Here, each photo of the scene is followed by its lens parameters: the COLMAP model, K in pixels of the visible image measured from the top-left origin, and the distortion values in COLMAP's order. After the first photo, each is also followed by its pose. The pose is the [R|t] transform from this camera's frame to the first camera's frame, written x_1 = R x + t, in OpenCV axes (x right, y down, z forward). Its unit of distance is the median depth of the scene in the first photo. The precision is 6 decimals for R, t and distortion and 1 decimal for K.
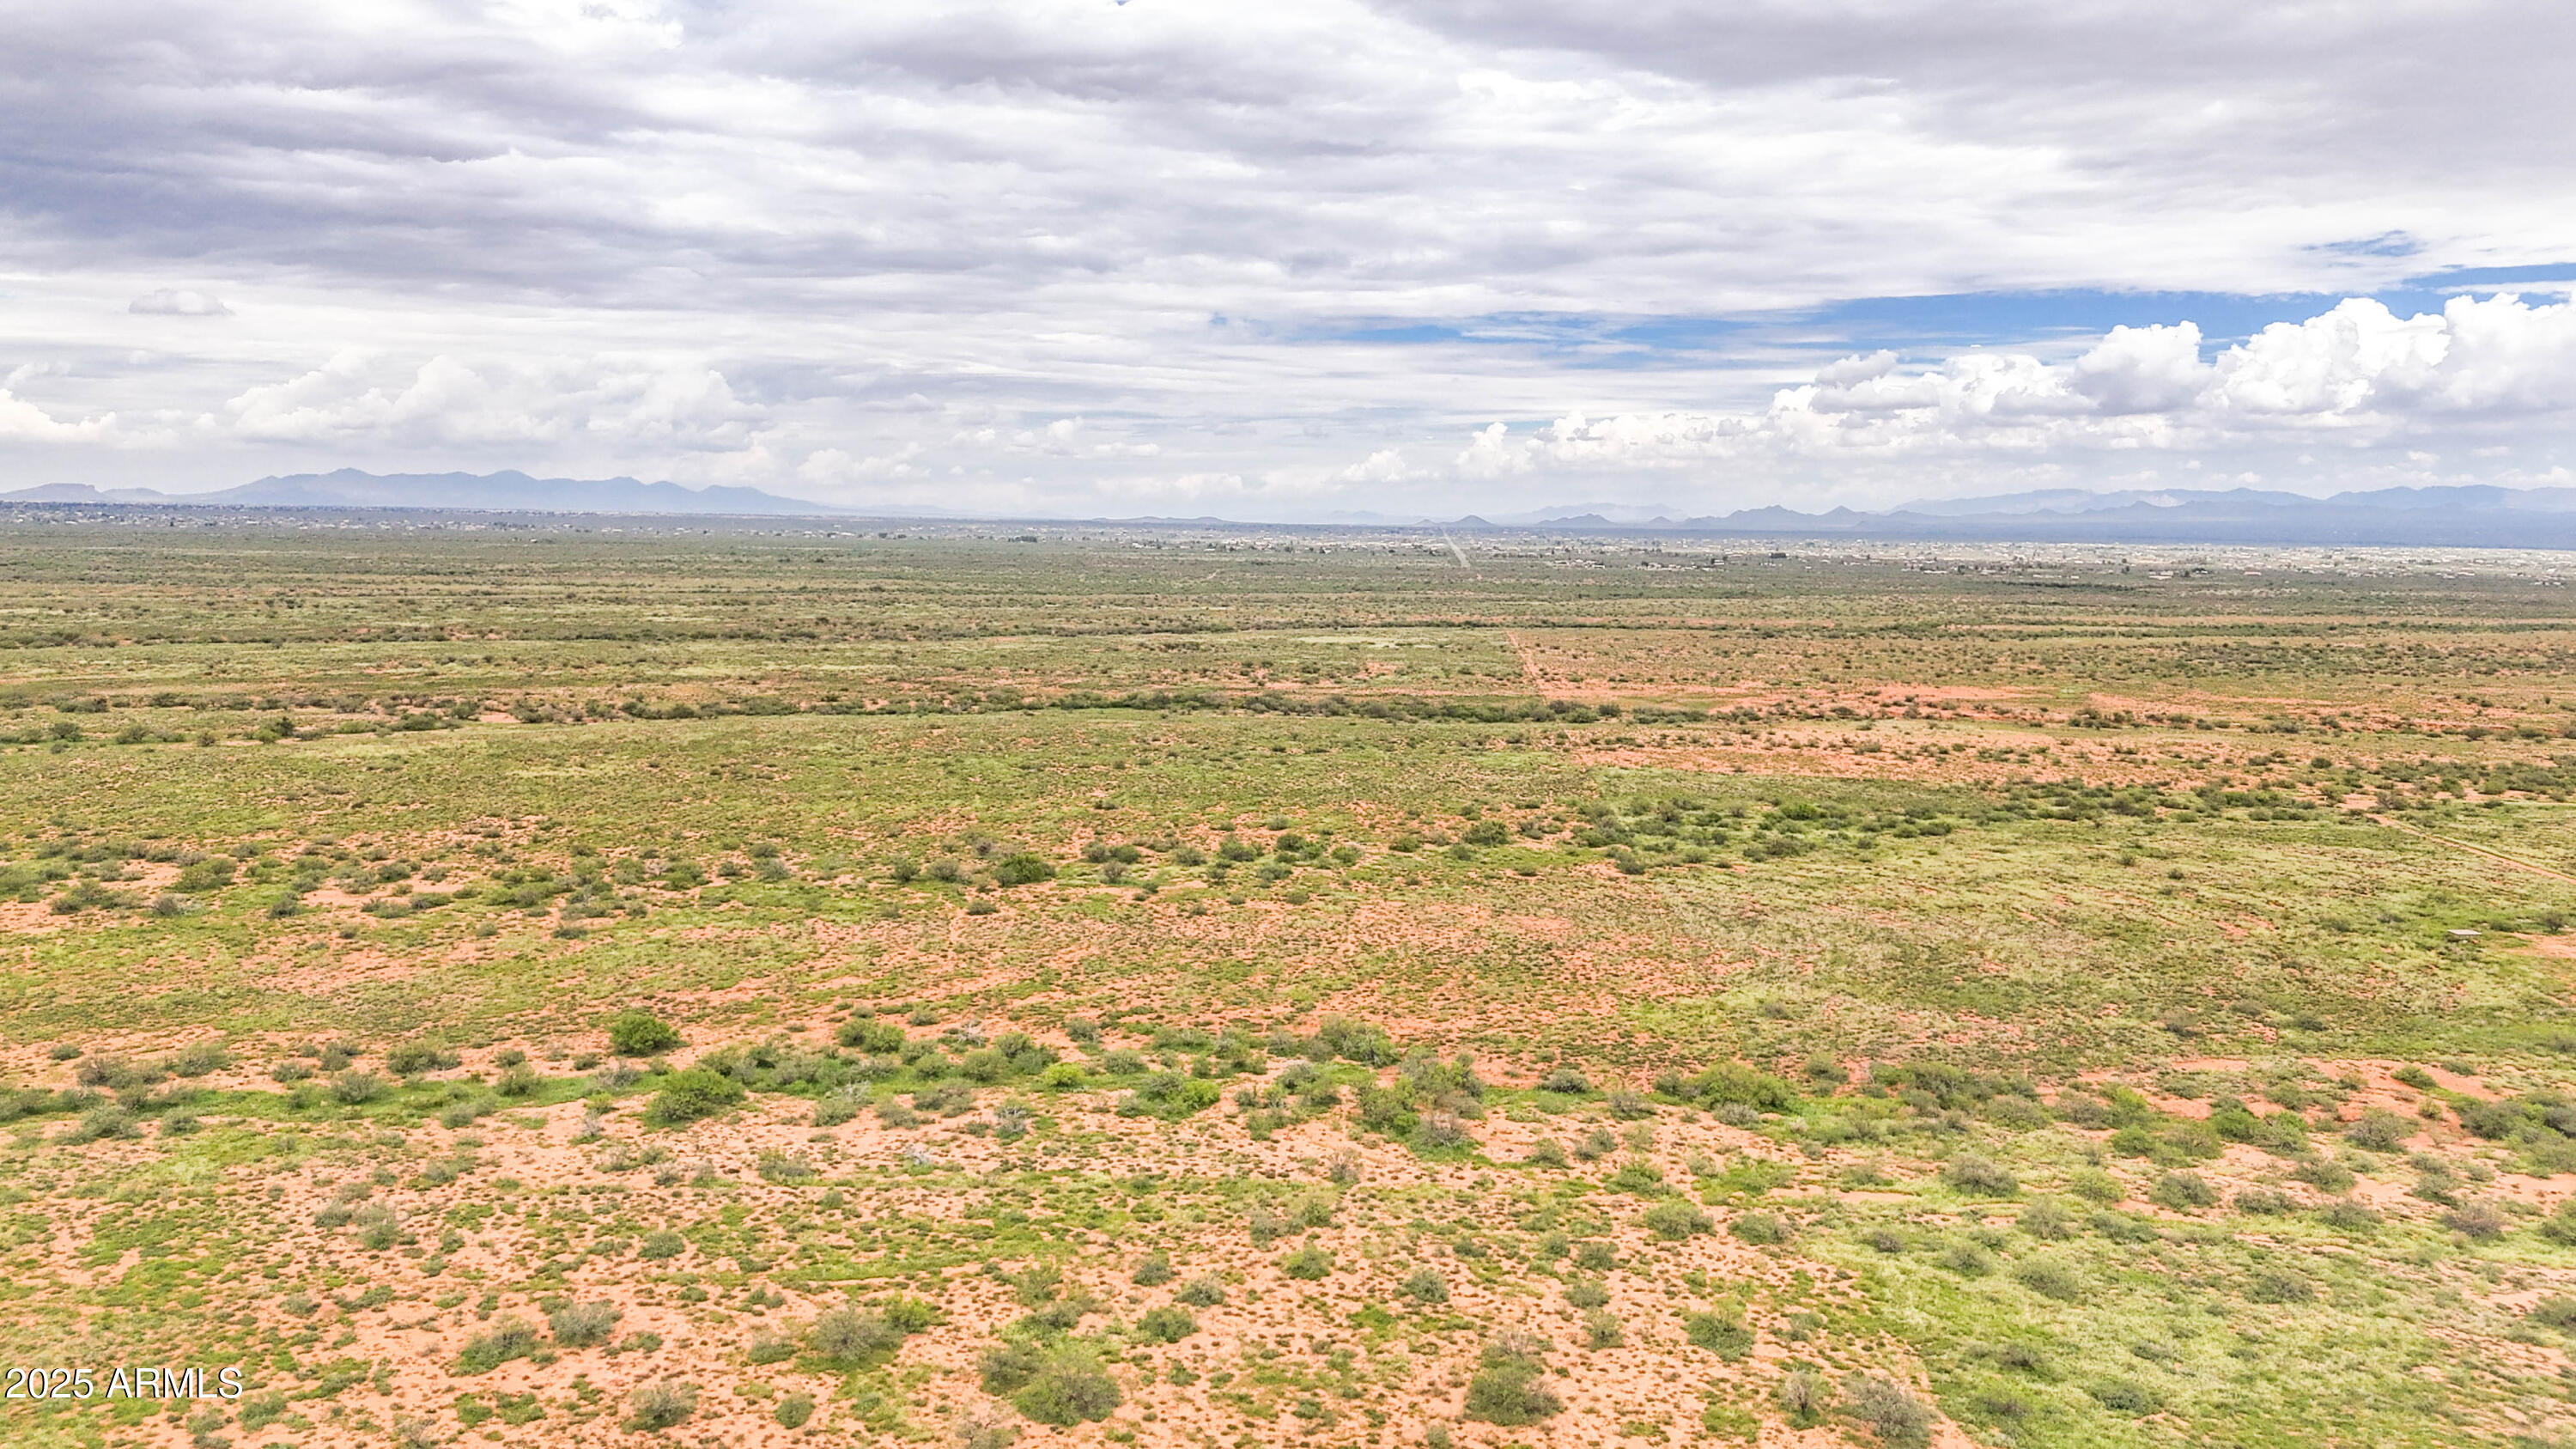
lens RADIAL K [[1893.3, 0, 1295.1], [0, 1893.3, 721.2], [0, 0, 1]] dist [0.079658, -0.079357]
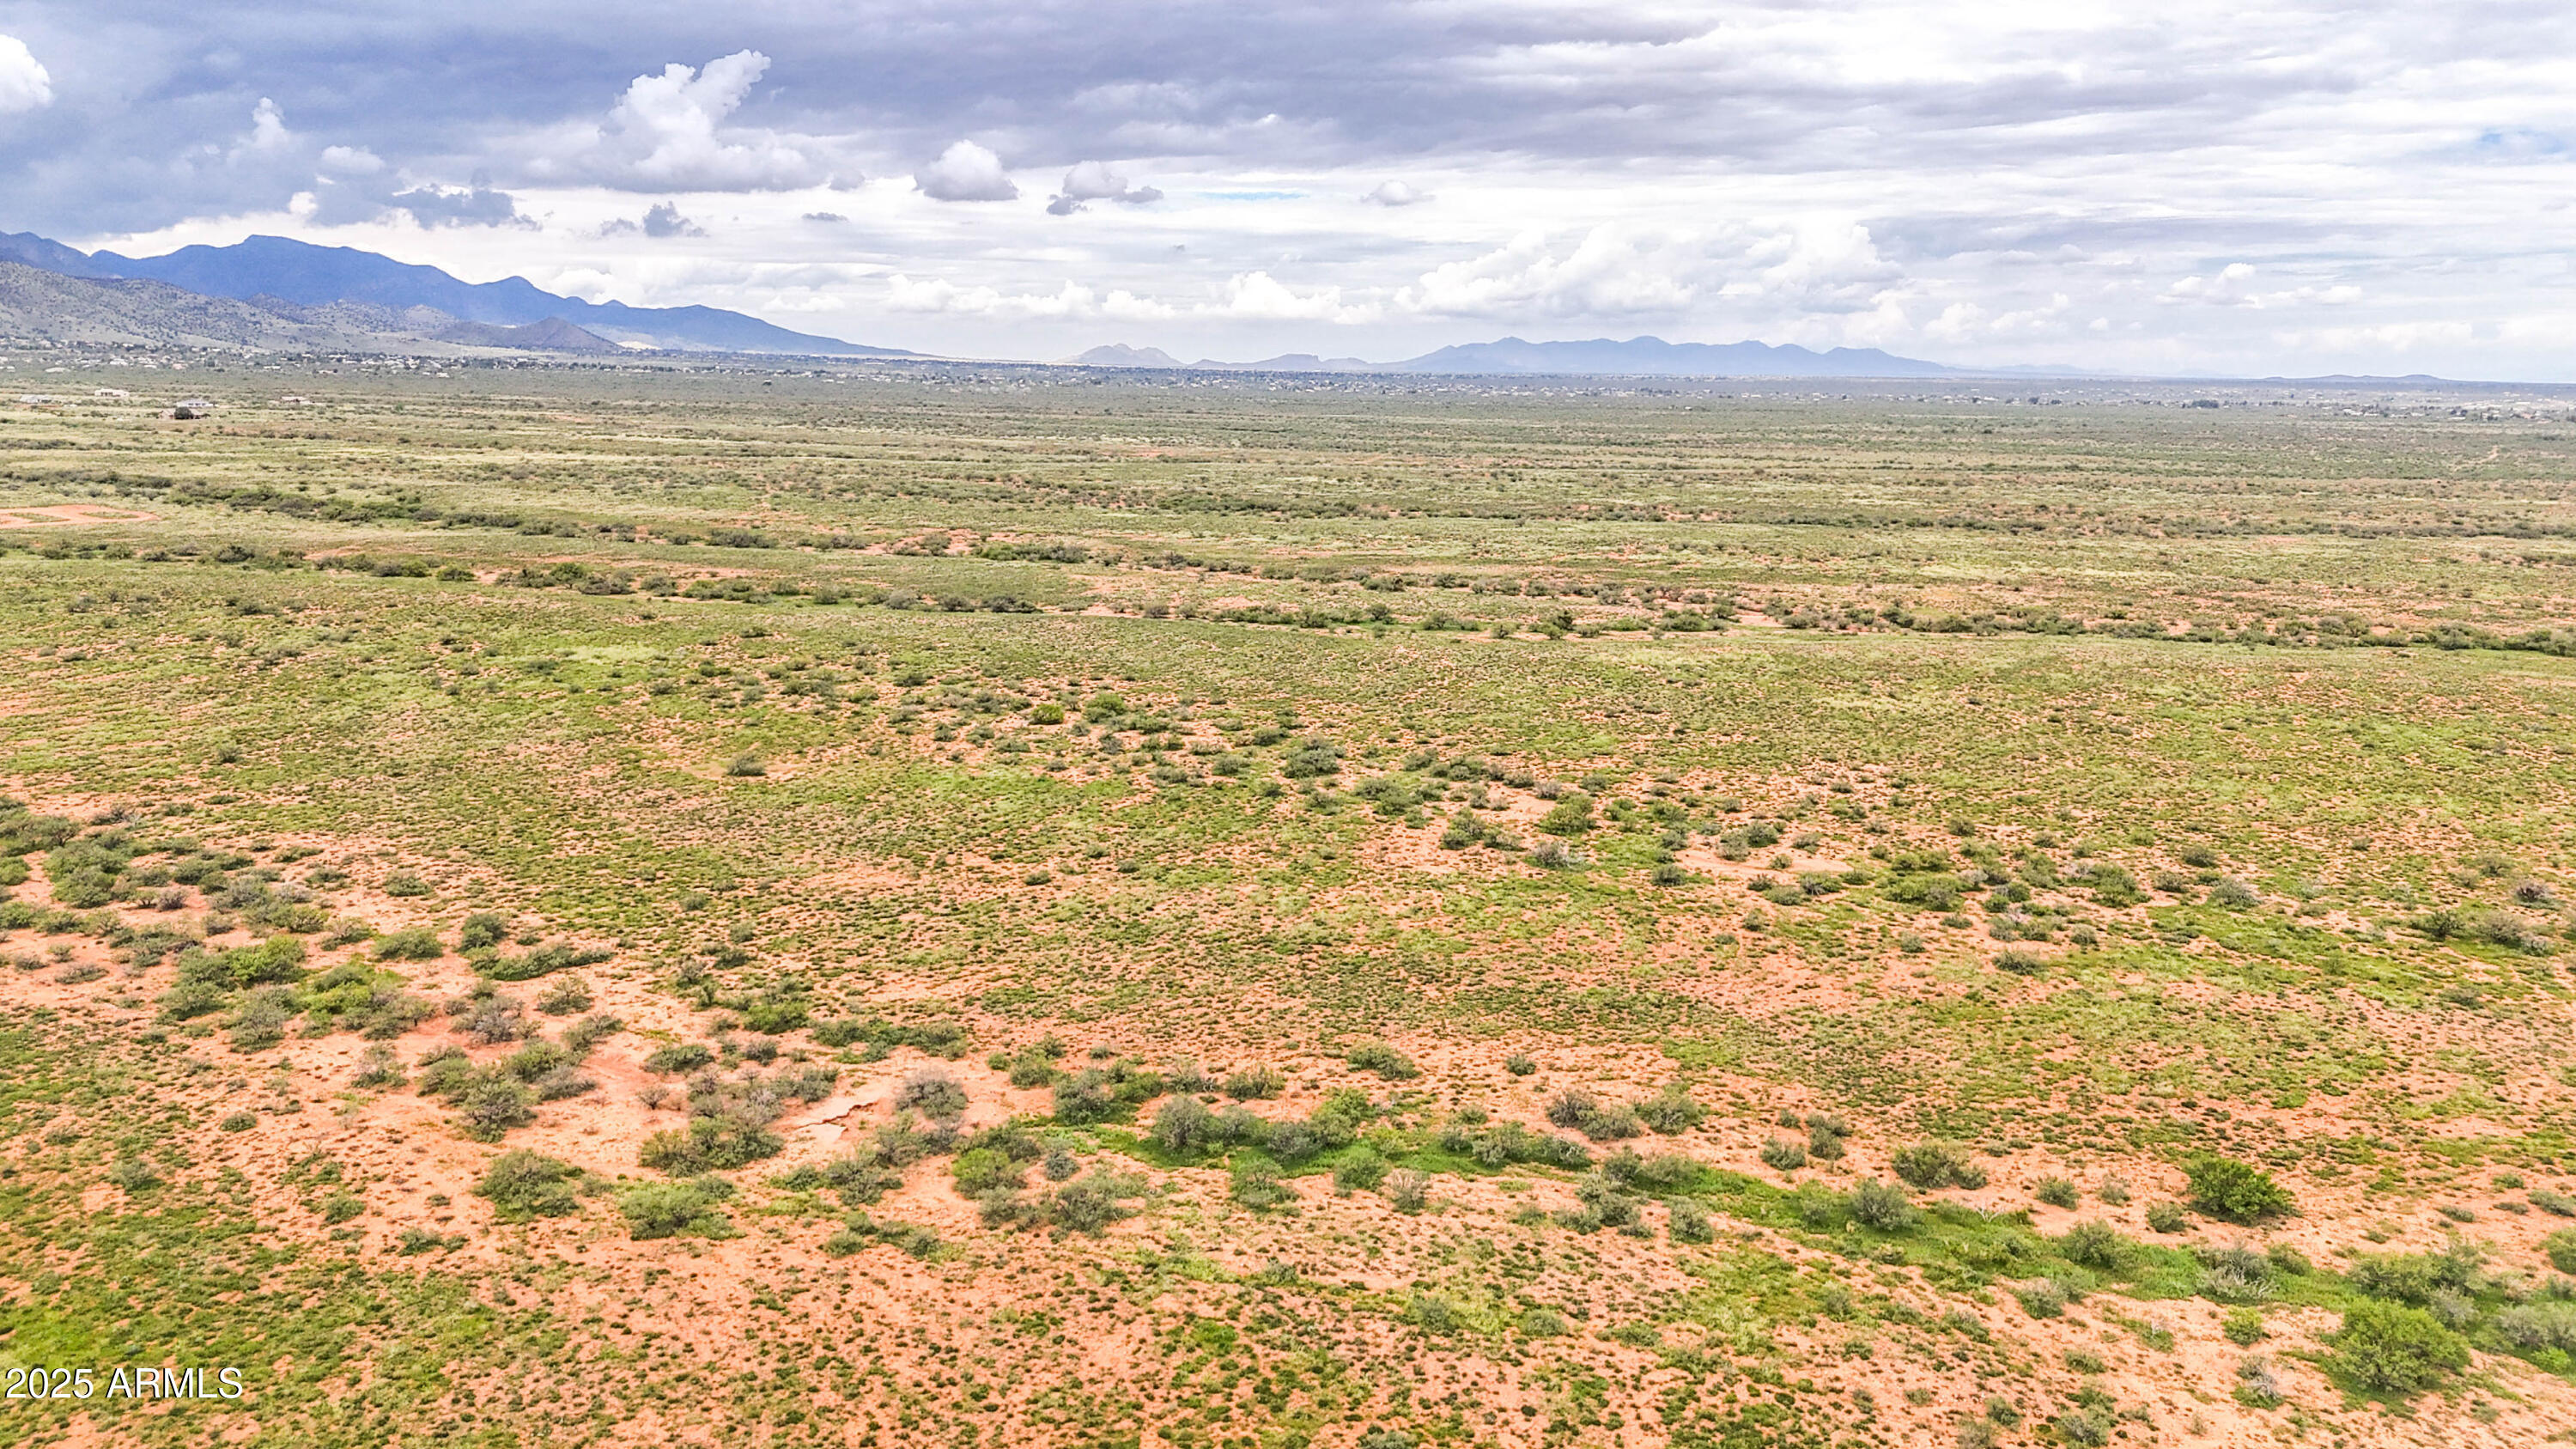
lens RADIAL K [[1897.7, 0, 1293.0], [0, 1897.7, 720.8], [0, 0, 1]] dist [0.067920, -0.060179]
pose [[0.844261, 0.096229, -0.527223, -0.194673], [-0.059263, 0.994478, 0.086613, -0.034555], [0.532646, -0.041879, 0.845301, 0.154486]]
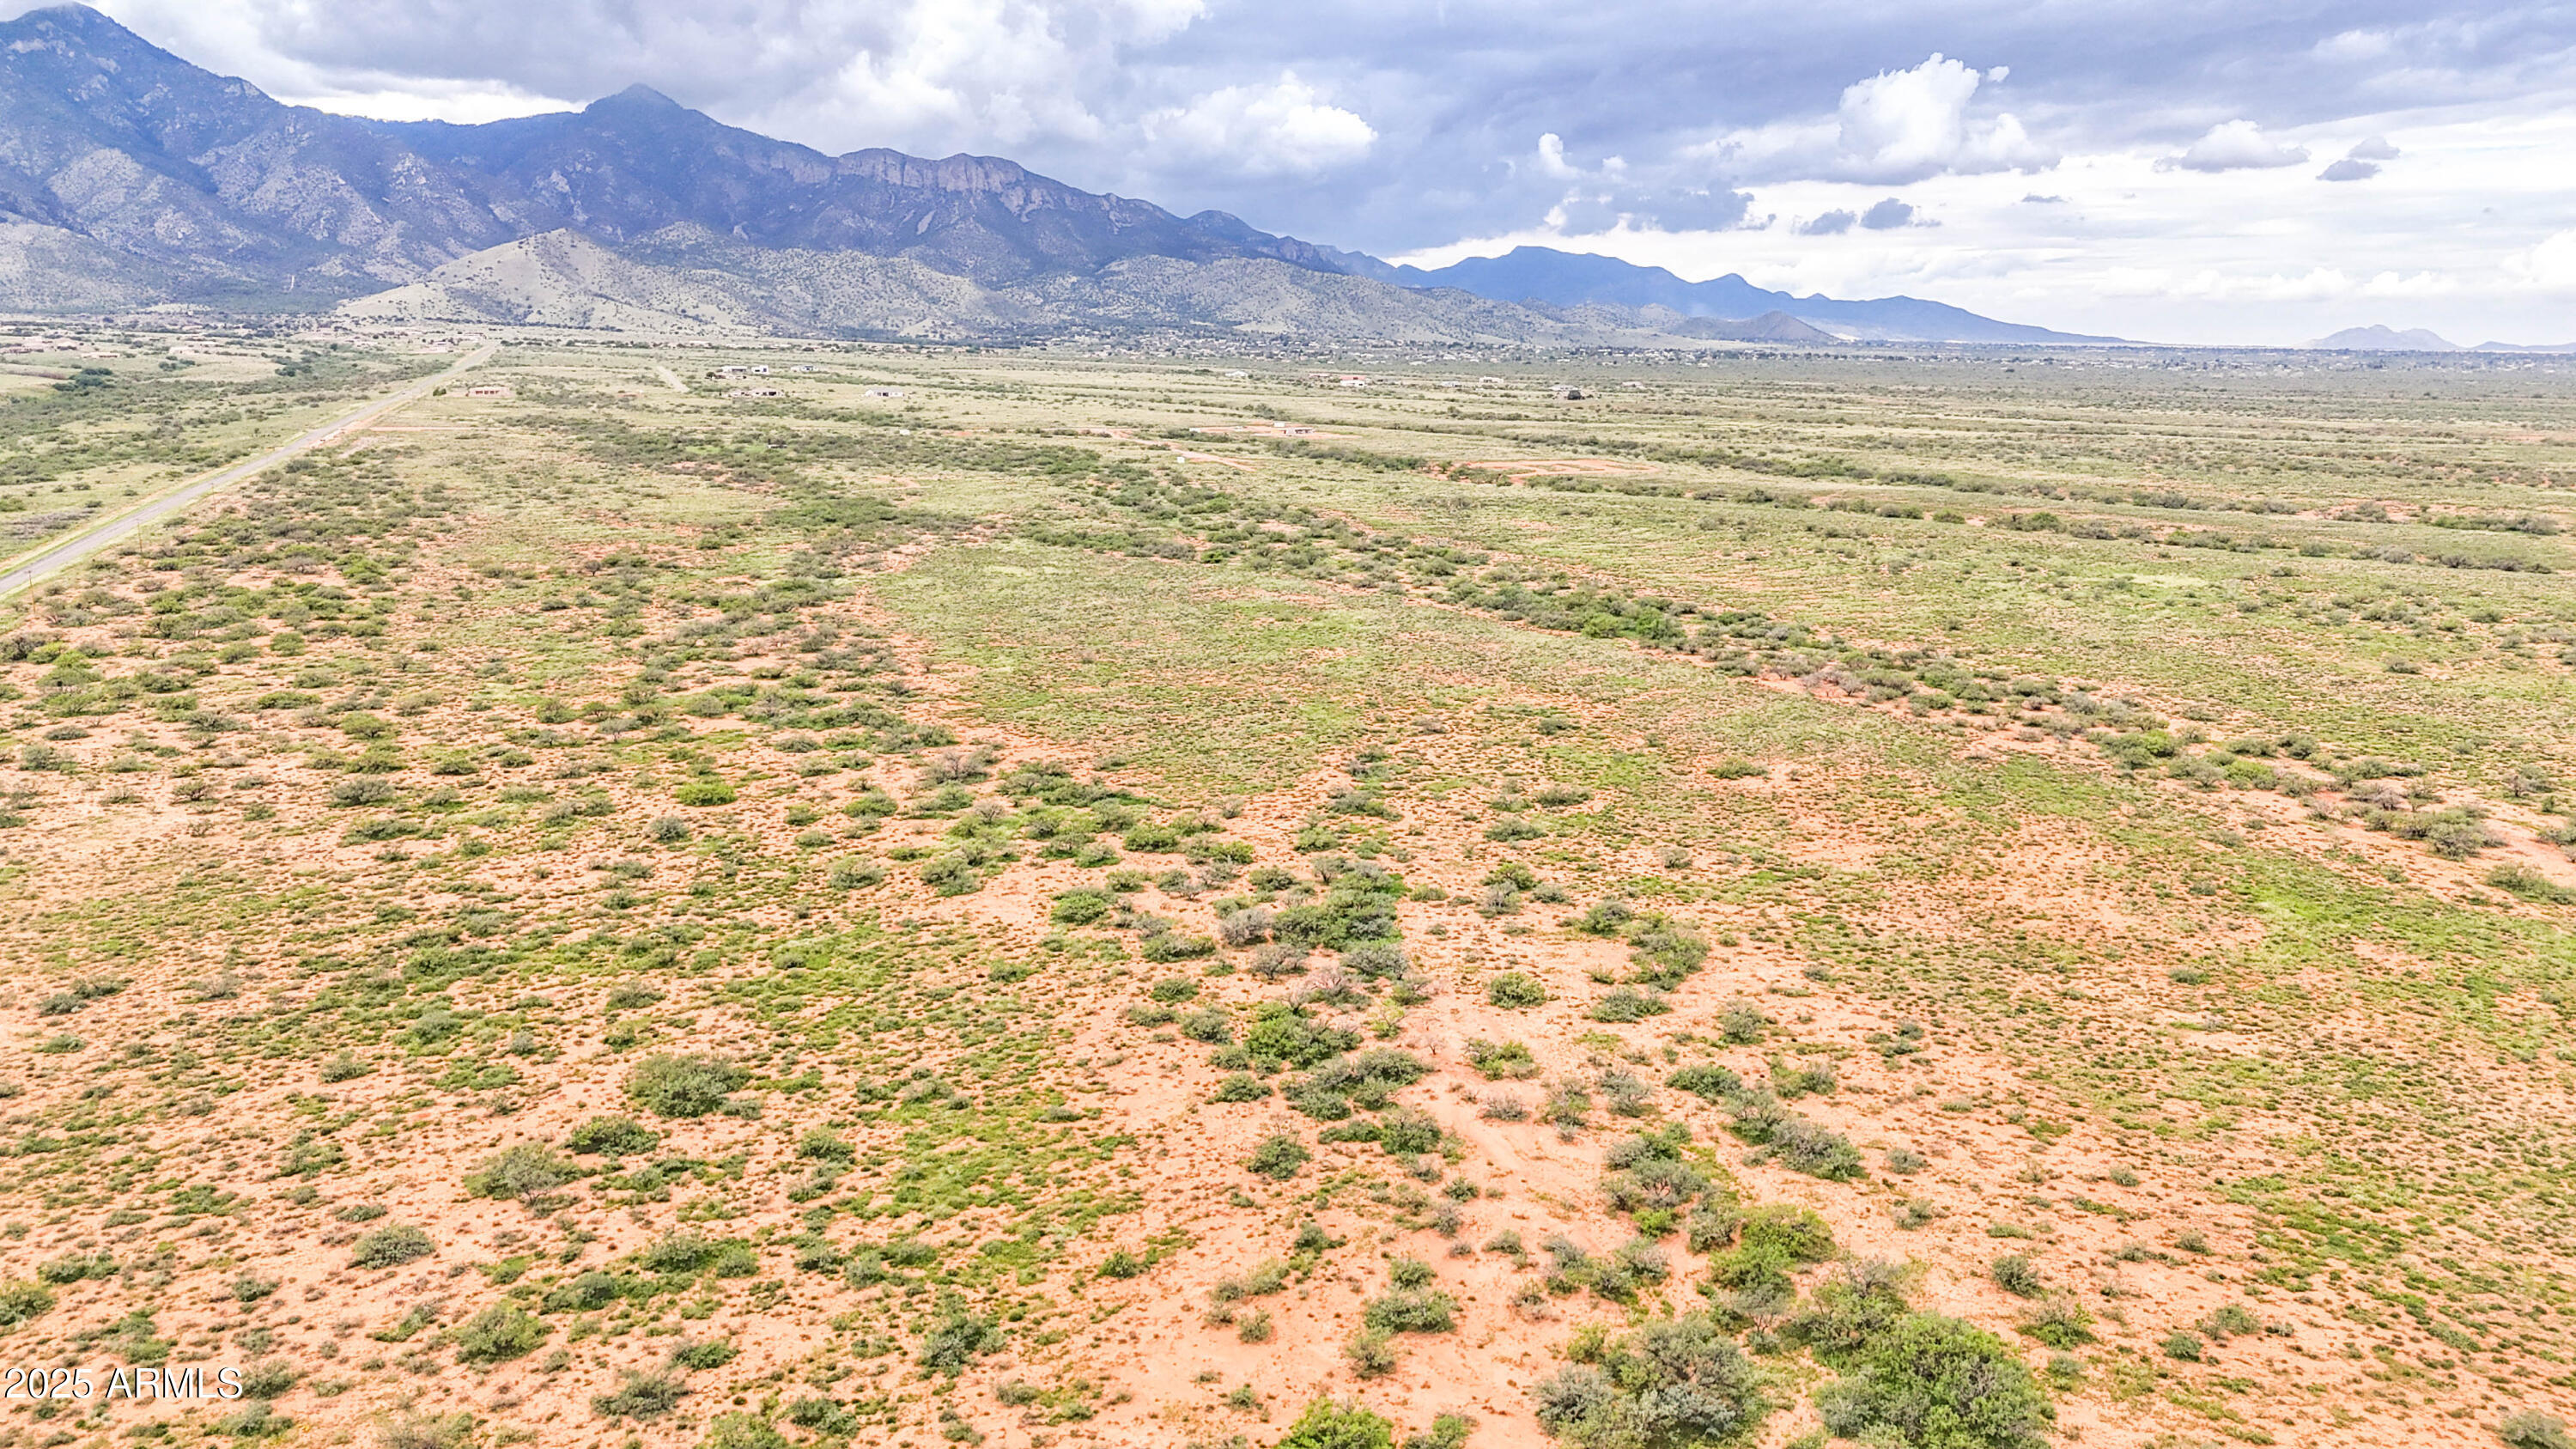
lens RADIAL K [[1894.3, 0, 1294.9], [0, 1894.3, 719.3], [0, 0, 1]] dist [0.077264, -0.075682]
pose [[0.403043, 0.168127, -0.899605, -0.168493], [-0.101535, 0.985127, 0.138621, 0.025939], [0.909531, 0.035471, 0.414119, -0.234314]]
